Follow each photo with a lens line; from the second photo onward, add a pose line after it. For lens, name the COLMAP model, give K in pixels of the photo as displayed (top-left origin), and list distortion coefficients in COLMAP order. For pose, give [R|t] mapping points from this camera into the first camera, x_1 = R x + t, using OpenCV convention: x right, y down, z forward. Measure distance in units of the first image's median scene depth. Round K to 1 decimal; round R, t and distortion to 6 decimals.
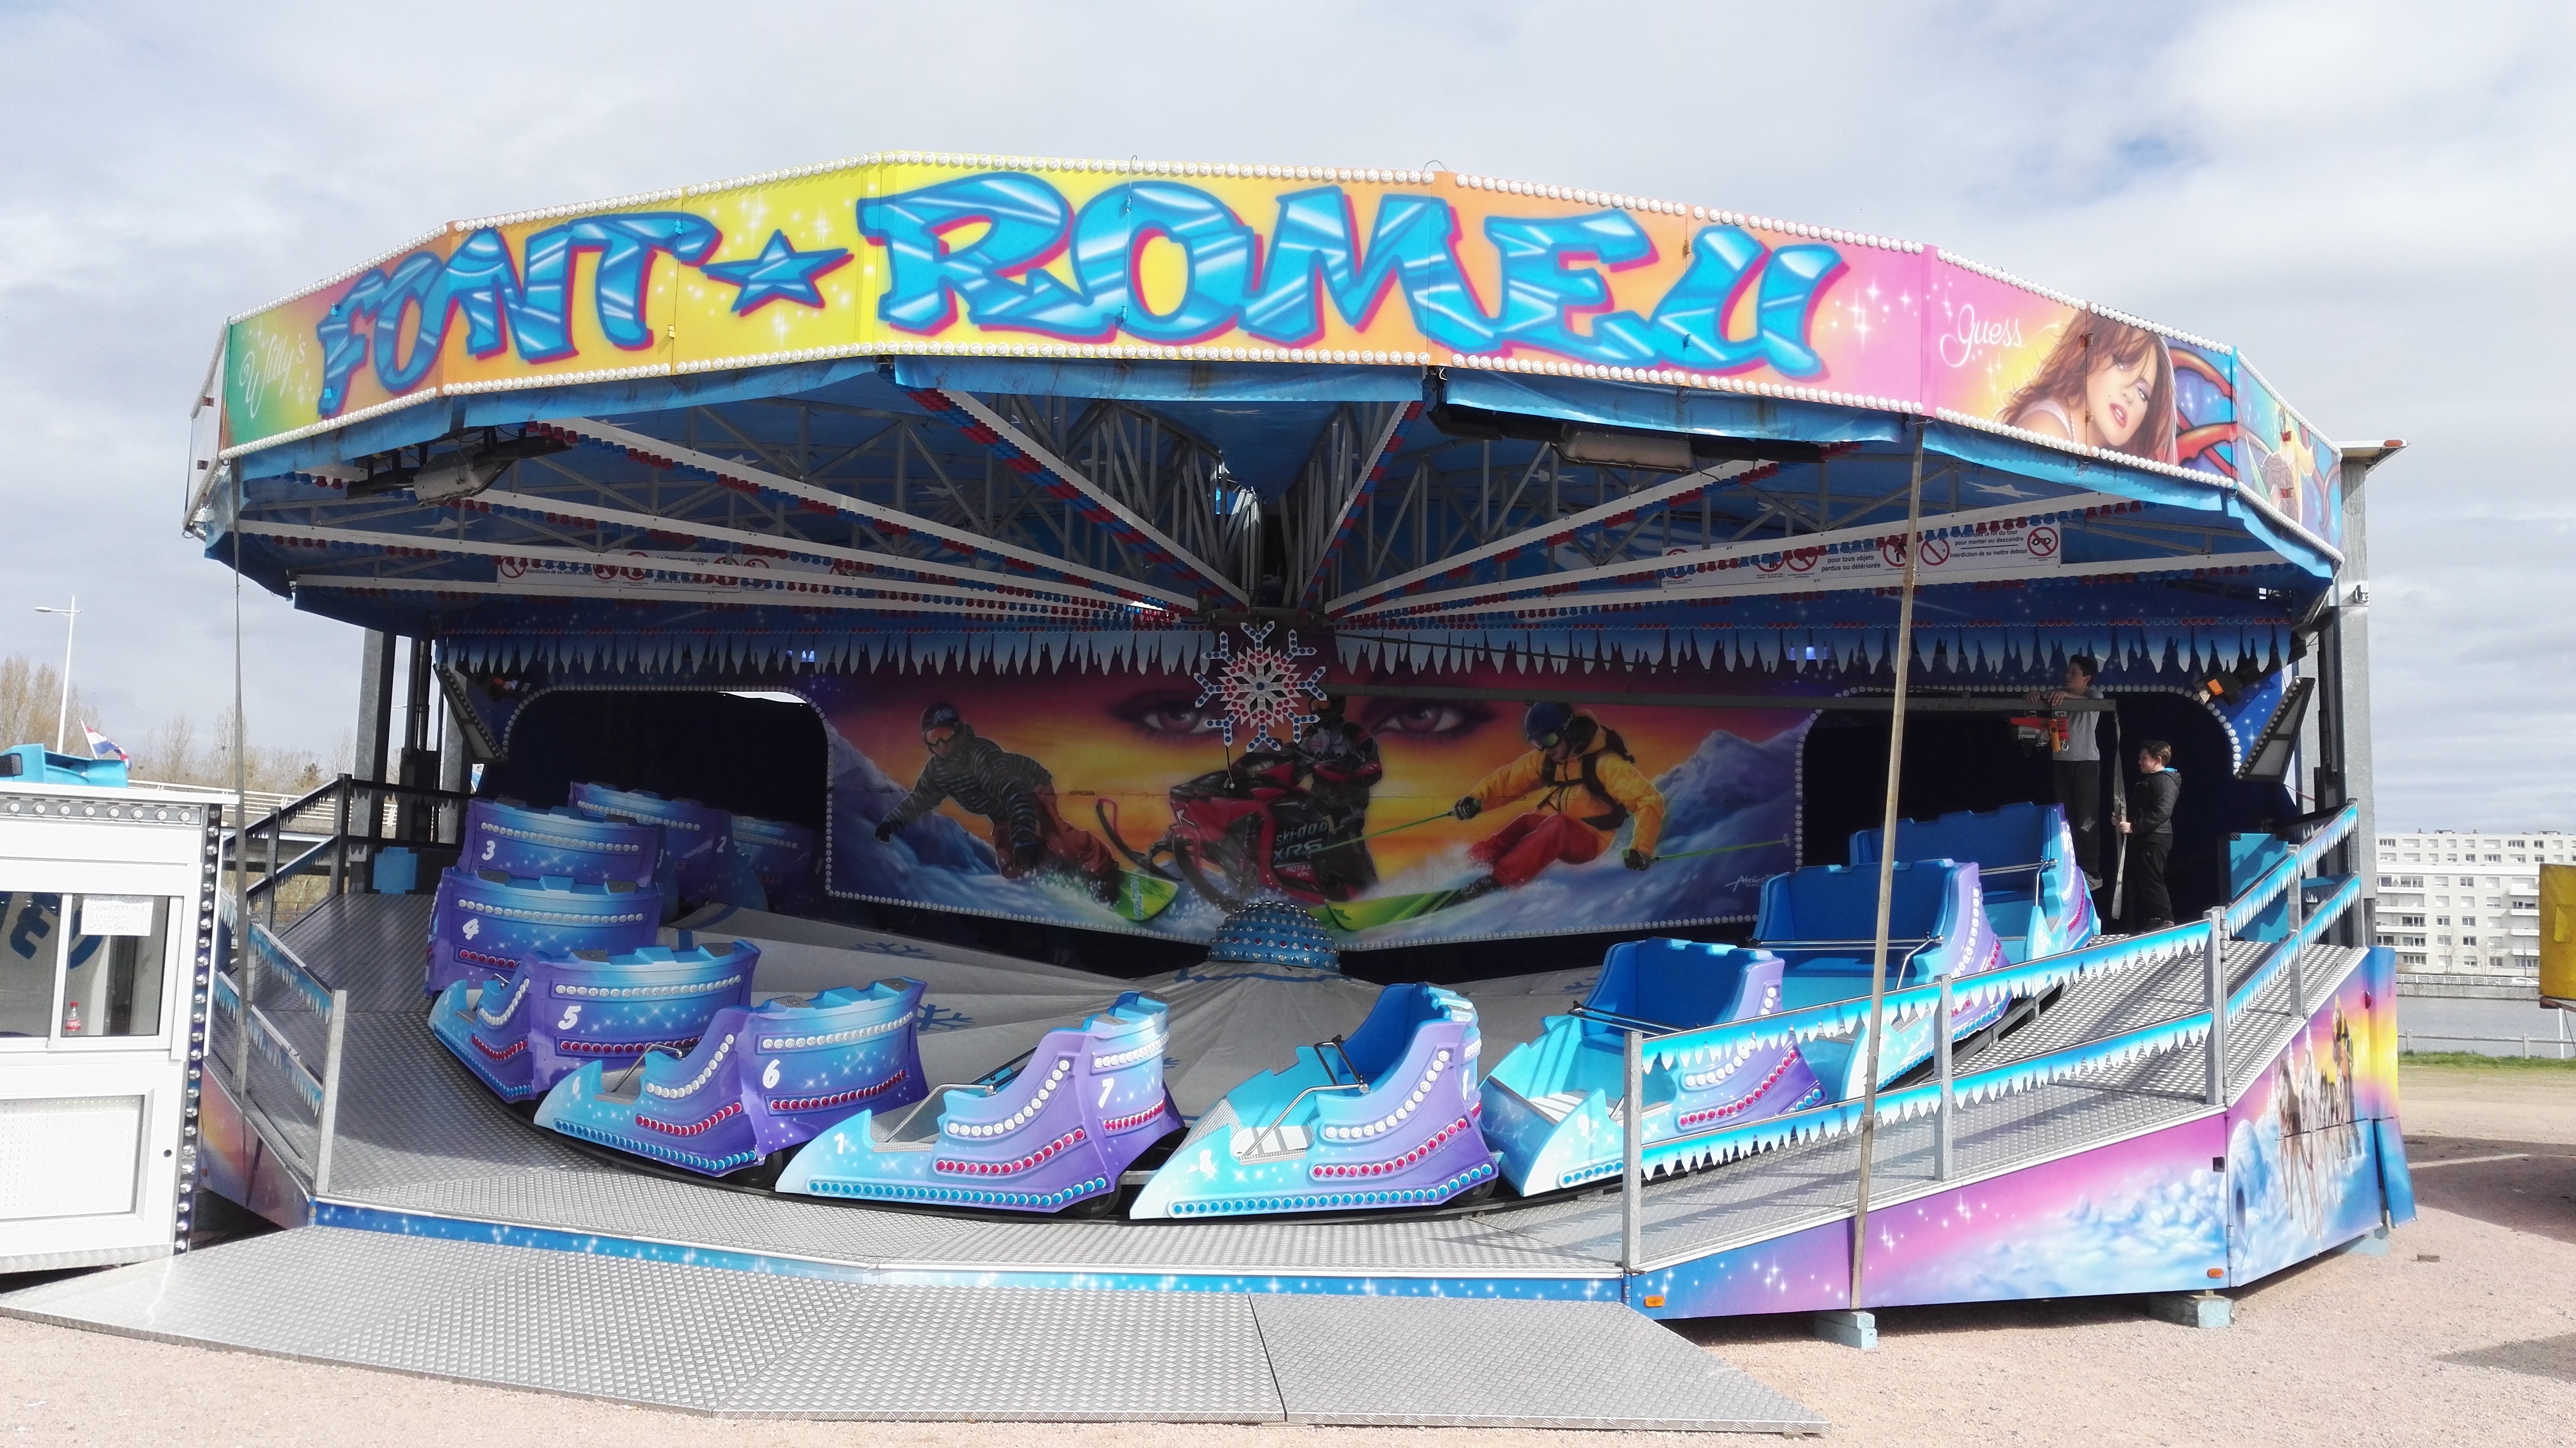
lens RADIAL K [[2144.0, 0, 1288.0], [0, 2144.0, 724.0], [0, 0, 1]] dist [0.010773, 0.083807]
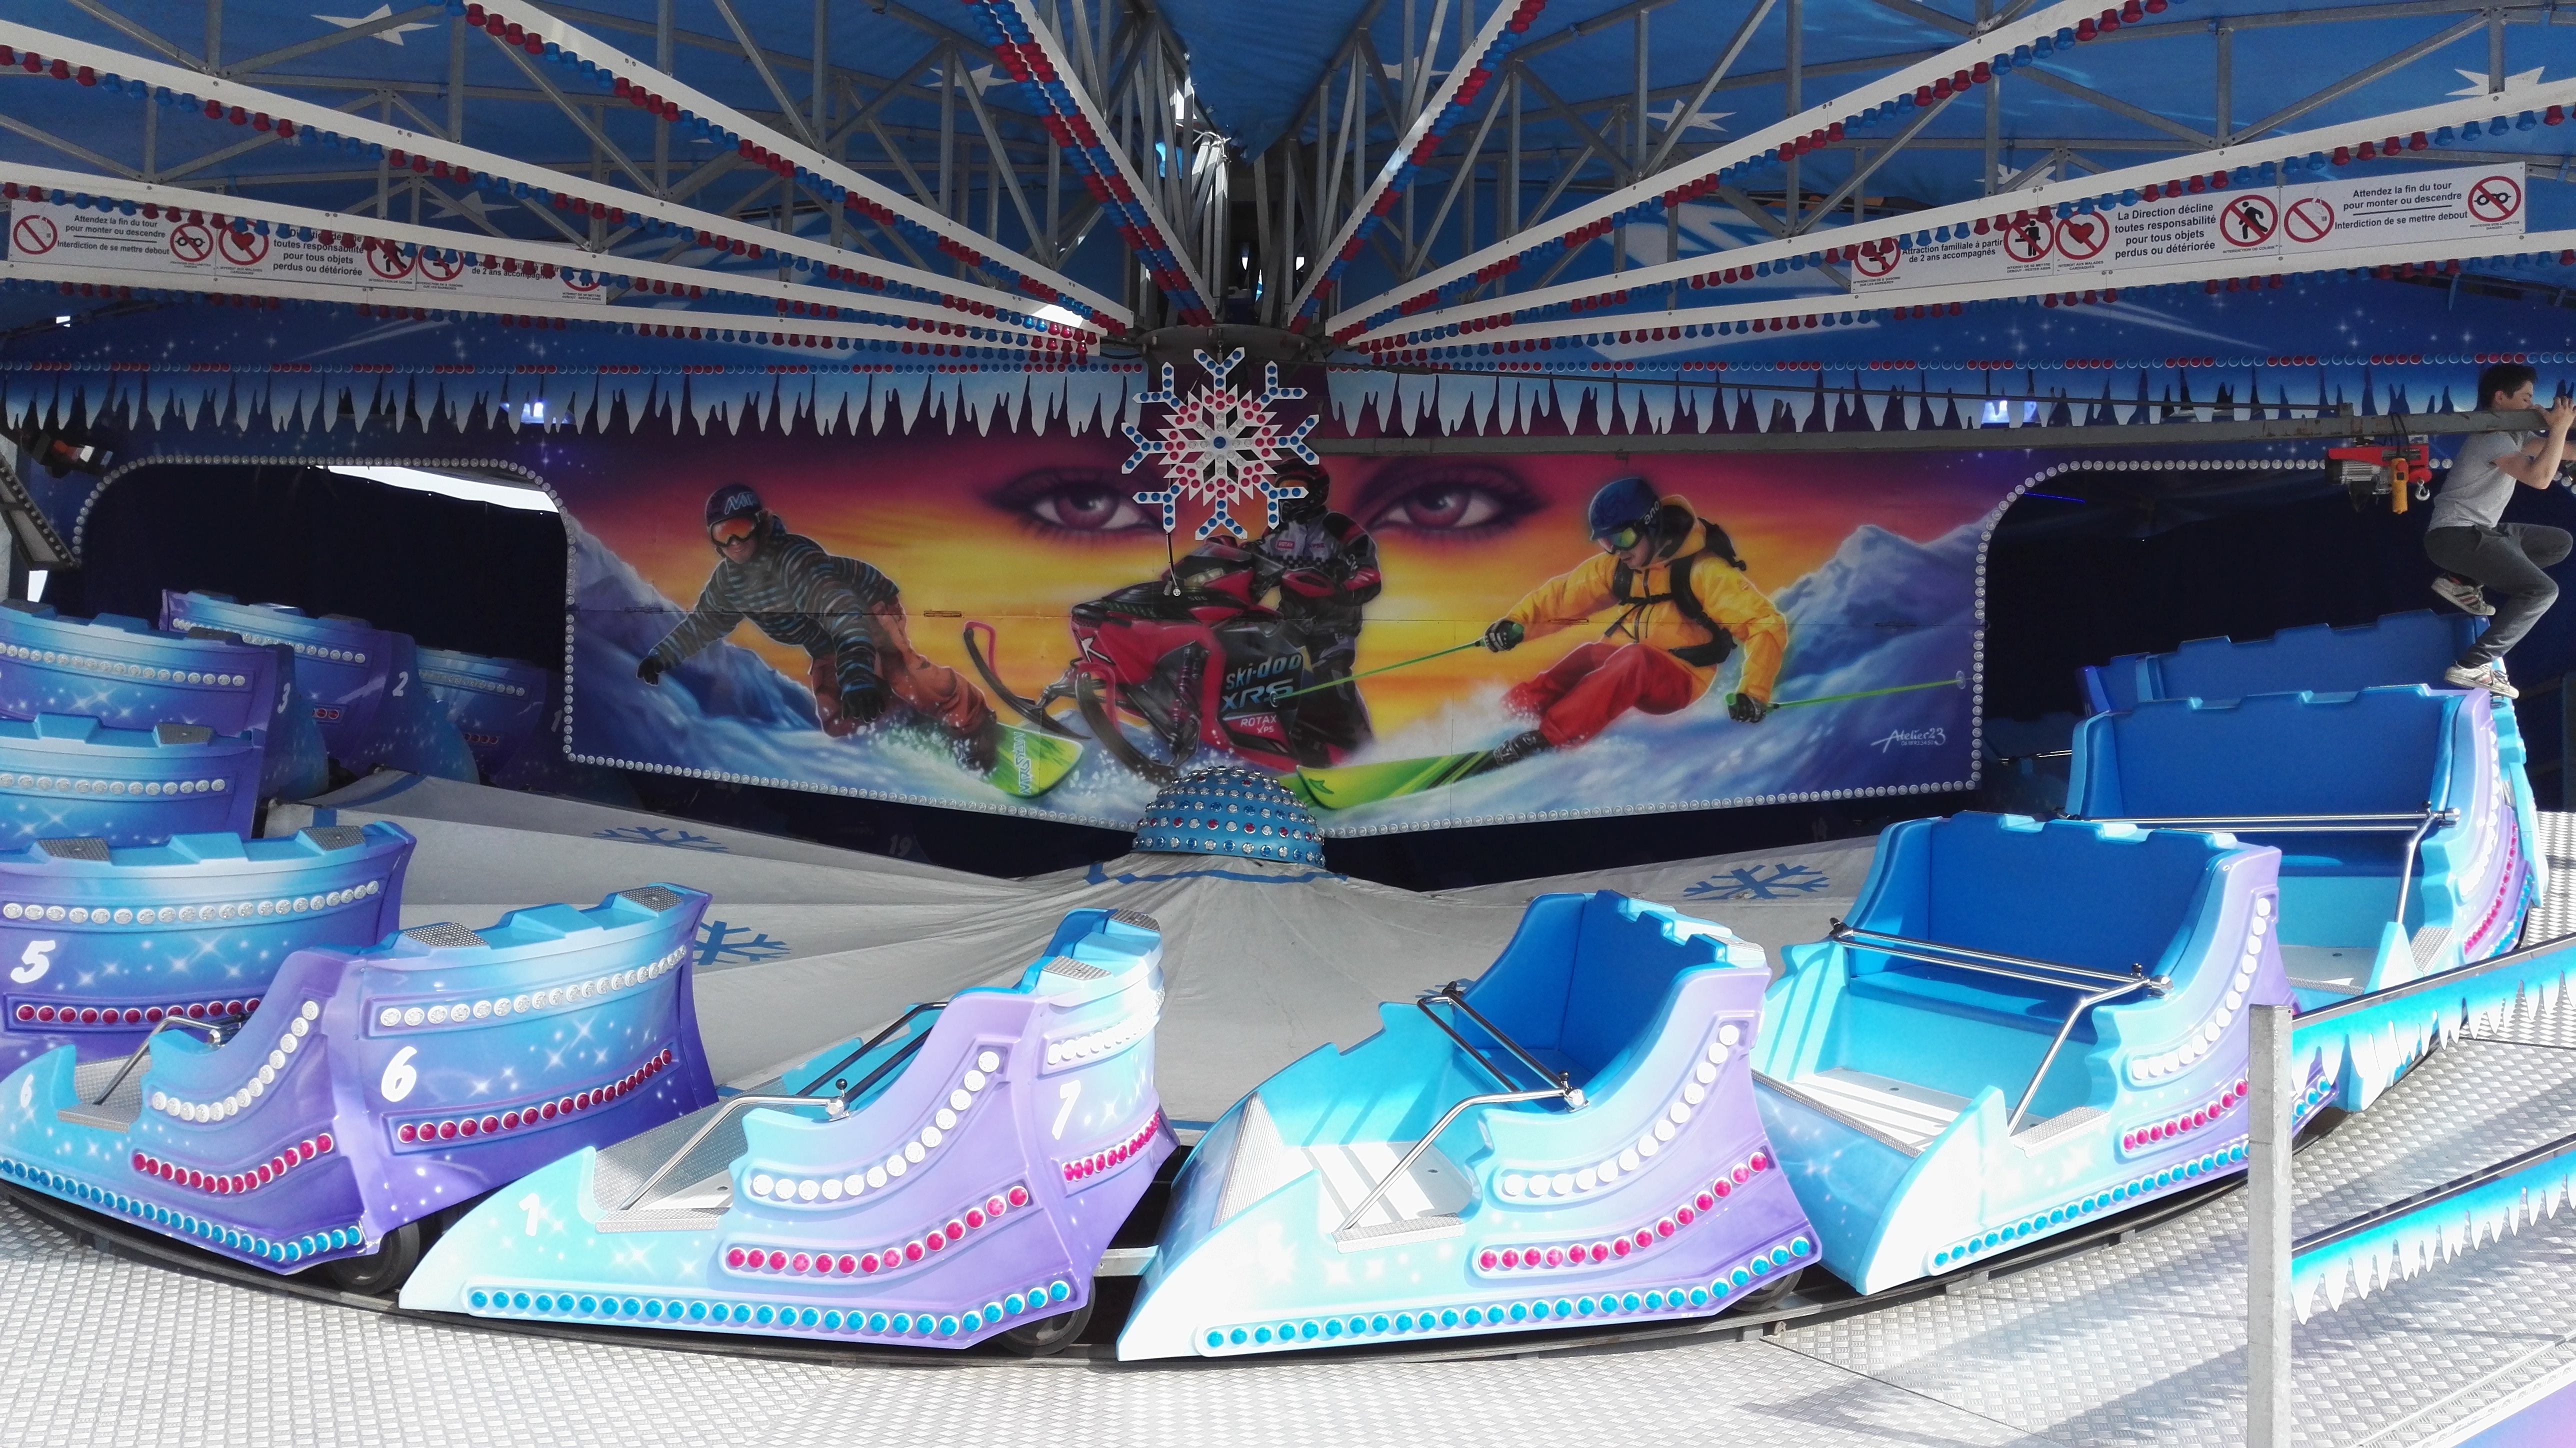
lens RADIAL K [[1895.8, 0, 1294.0], [0, 1895.8, 697.8], [0, 0, 1]] dist [0.003706, 0.056521]
pose [[0.991861, 0.006425, 0.127167, -0.065629], [-0.010198, 0.999526, 0.029043, 0.043489], [-0.126920, -0.030103, 0.991456, 0.399865]]
